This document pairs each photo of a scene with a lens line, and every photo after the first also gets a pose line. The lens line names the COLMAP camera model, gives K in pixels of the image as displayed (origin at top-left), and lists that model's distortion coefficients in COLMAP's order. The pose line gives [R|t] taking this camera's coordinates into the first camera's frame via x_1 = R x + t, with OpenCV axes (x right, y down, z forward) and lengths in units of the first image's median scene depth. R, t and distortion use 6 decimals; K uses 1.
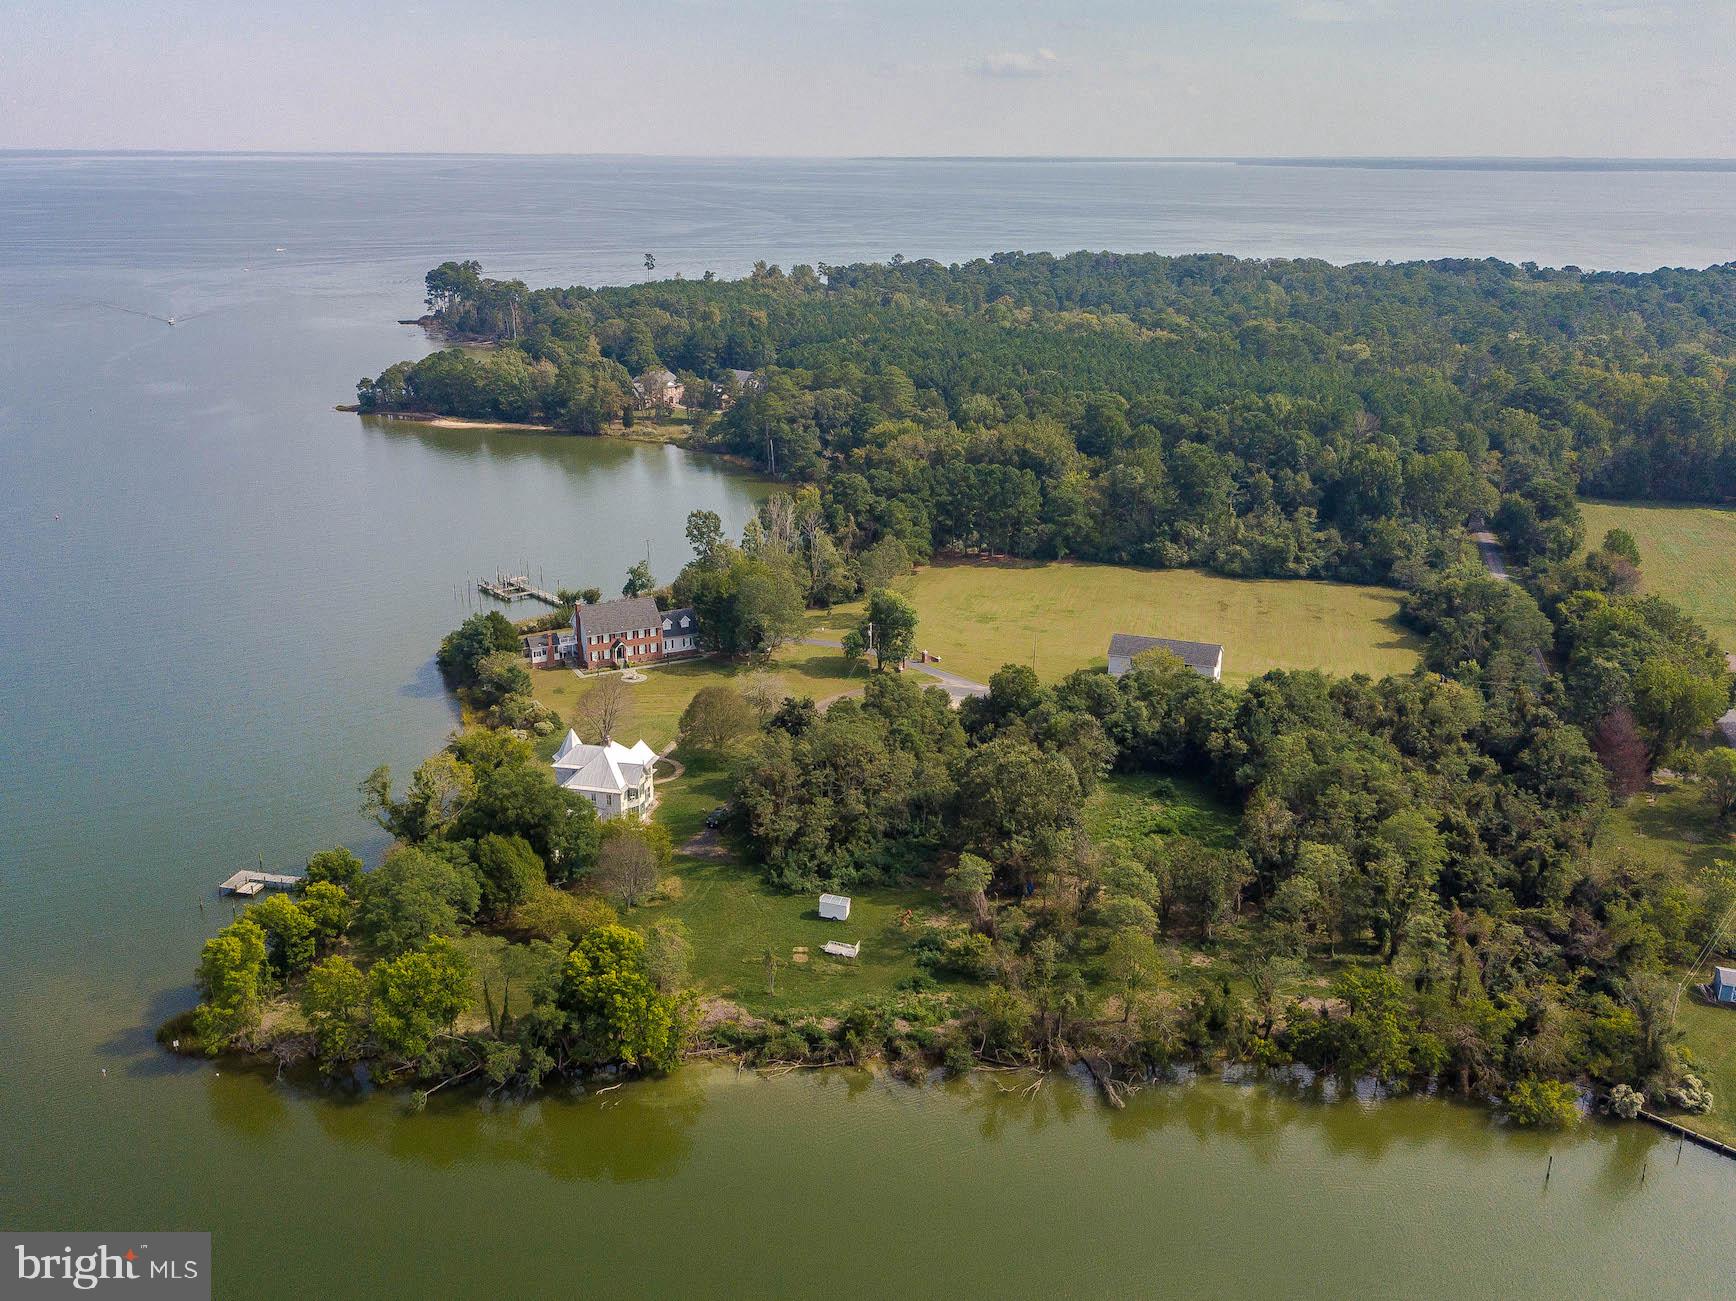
lens RADIAL K [[1522.2, 0, 862.1], [0, 1522.2, 647.1], [0, 0, 1]] dist [0.014546, -0.023062]
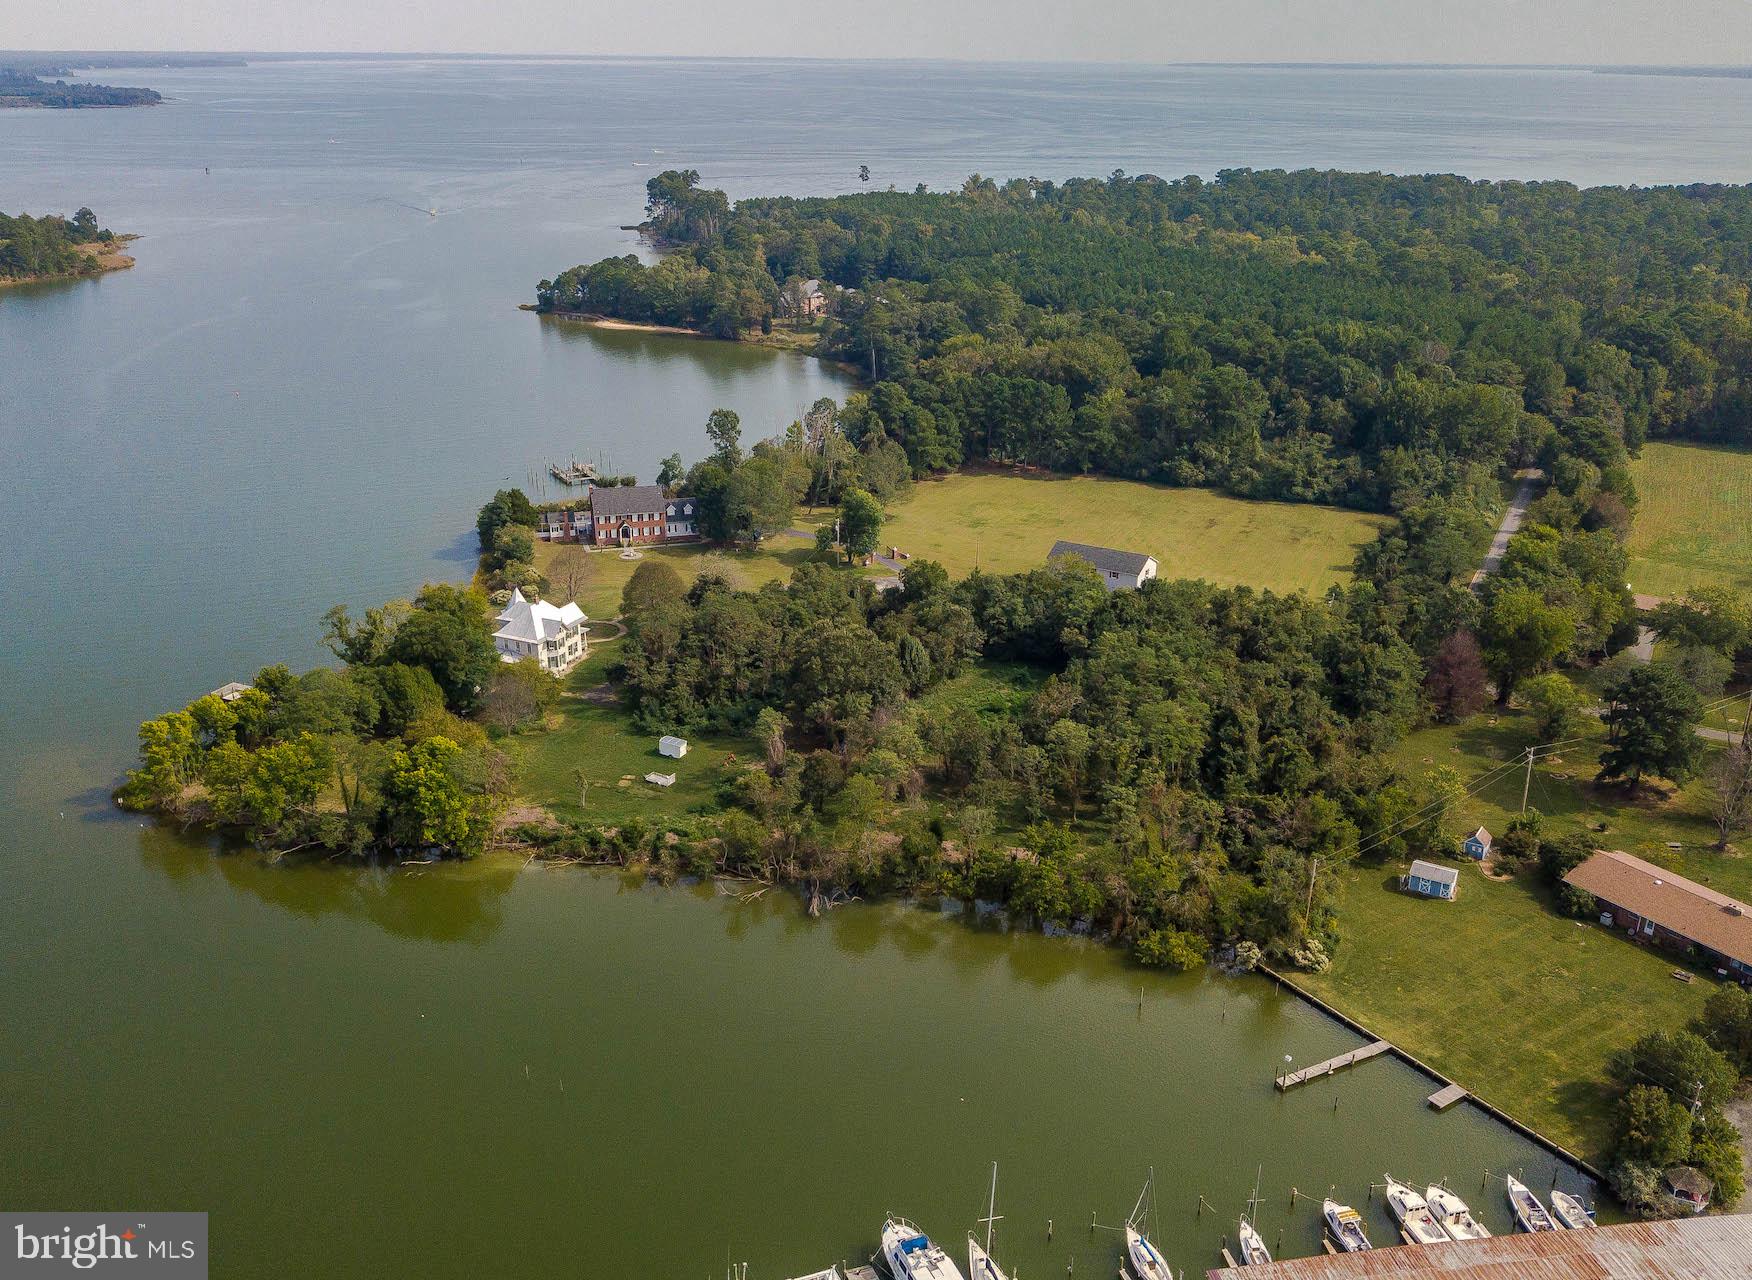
lens RADIAL K [[1532.1, 0, 876.0], [0, 1532.1, 640.0], [0, 0, 1]] dist [-0.000566, 0.002323]
pose [[0.982876, 0.068171, -0.171195, 0.183707], [-0.059507, 0.996698, 0.055249, 0.007587], [0.174396, -0.044116, 0.983687, -0.072545]]
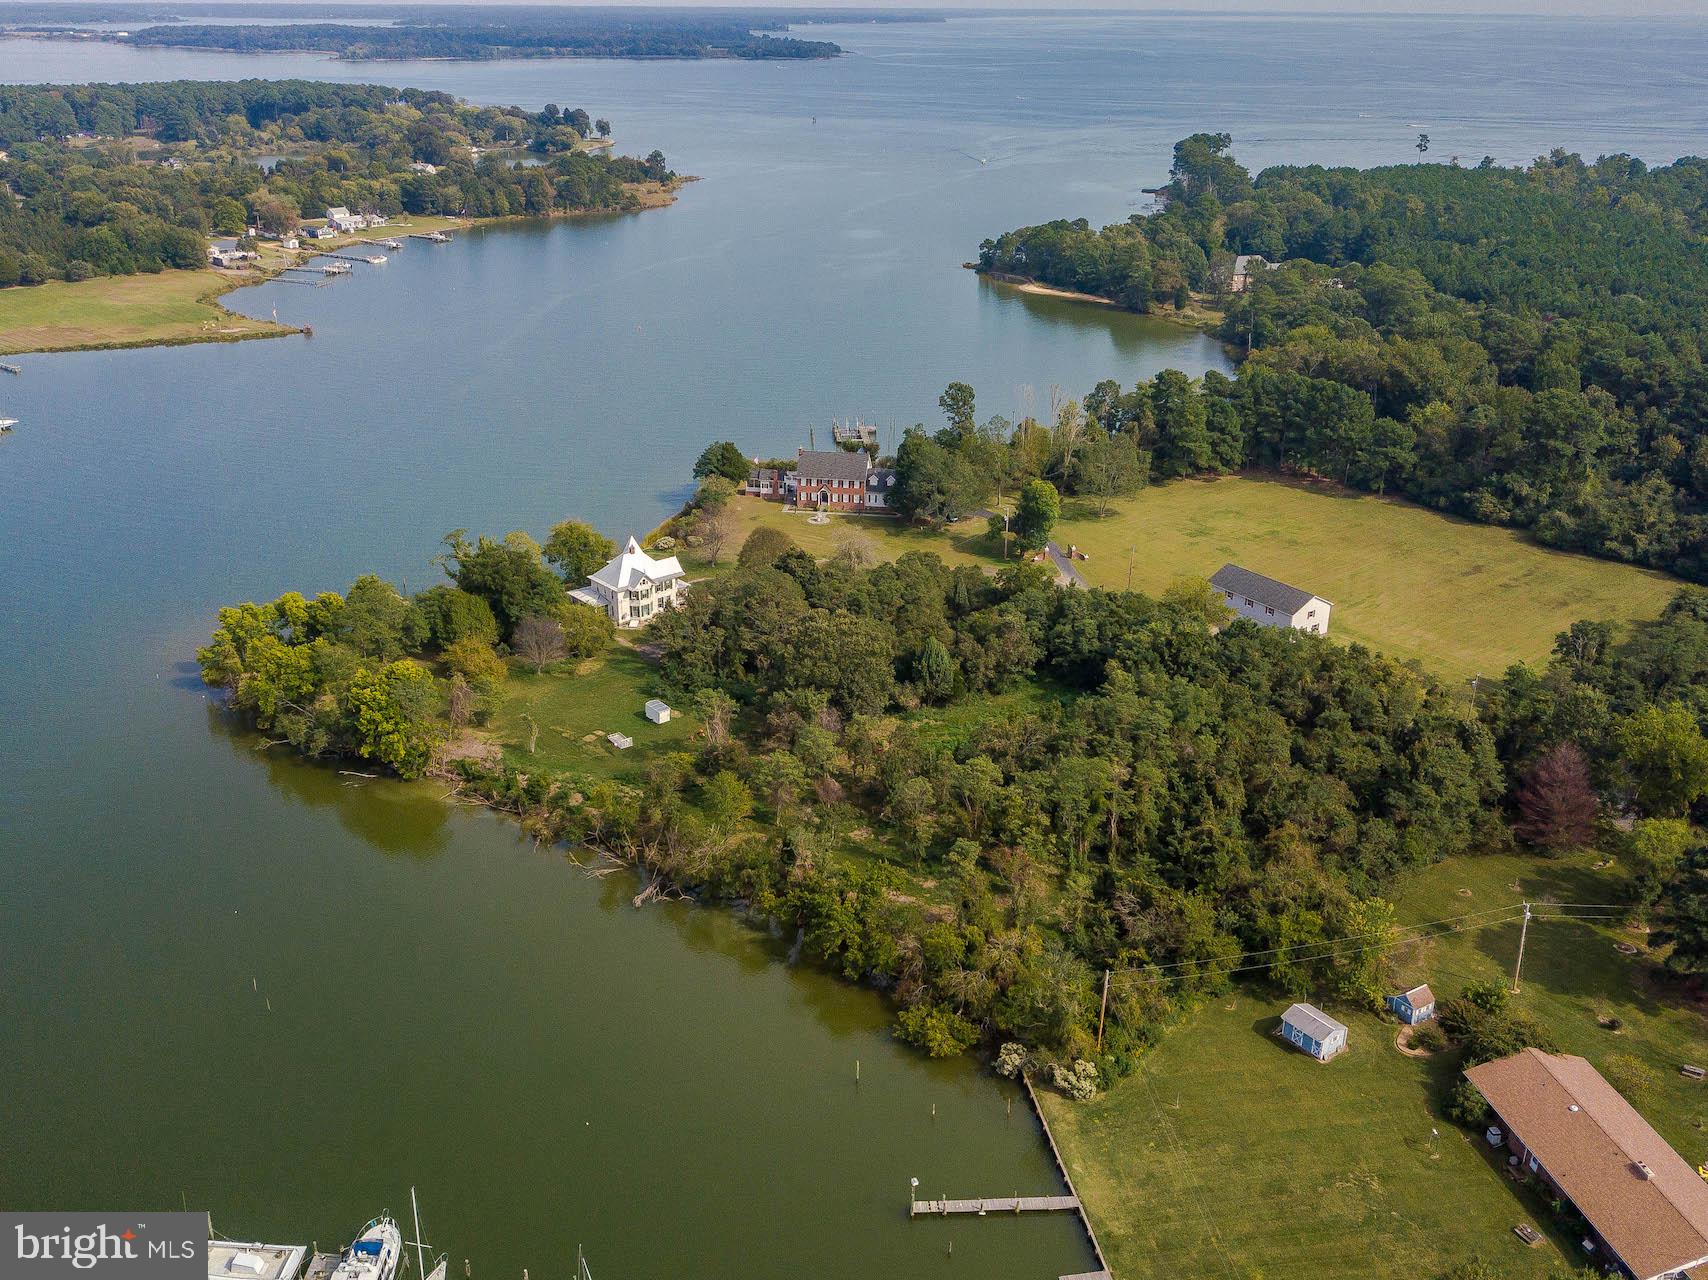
lens RADIAL K [[1534.7, 0, 854.0], [0, 1534.7, 640.0], [0, 0, 1]] dist [0.014536, -0.056769]
pose [[0.817794, 0.220558, -0.531570, 0.398680], [-0.180290, 0.975339, 0.127319, -0.034070], [0.546542, -0.008284, 0.837391, 0.050213]]
